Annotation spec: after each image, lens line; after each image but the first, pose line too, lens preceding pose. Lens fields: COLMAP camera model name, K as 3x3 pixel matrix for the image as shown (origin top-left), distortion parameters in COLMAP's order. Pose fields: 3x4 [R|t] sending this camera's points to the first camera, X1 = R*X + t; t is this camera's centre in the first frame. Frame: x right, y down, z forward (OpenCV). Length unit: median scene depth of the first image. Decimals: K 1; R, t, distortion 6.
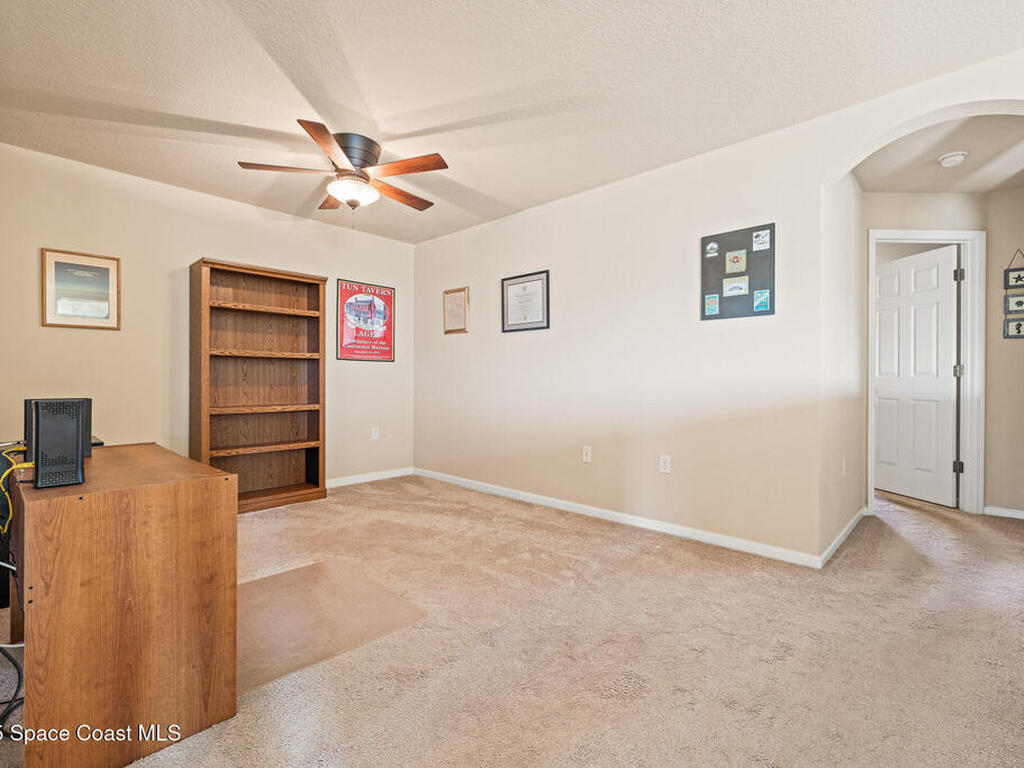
lens RADIAL K [[486.1, 0, 511.5], [0, 486.1, 380.7], [0, 0, 1]] dist [0.005210, 0.000700]
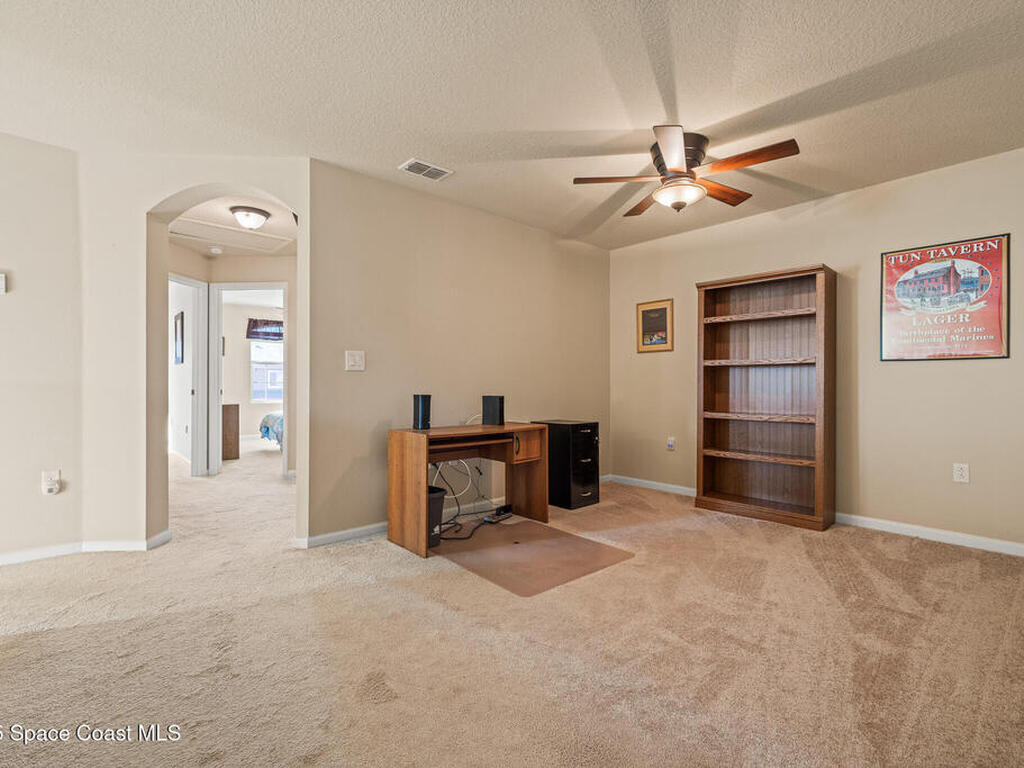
lens RADIAL K [[486.1, 0, 511.5], [0, 486.1, 380.7], [0, 0, 1]] dist [0.005210, 0.000700]
pose [[-0.076406, -0.013573, -0.996984, 0.534271], [-0.003660, 0.999904, -0.013333, -0.000750], [0.997070, 0.002630, -0.076449, 0.597235]]
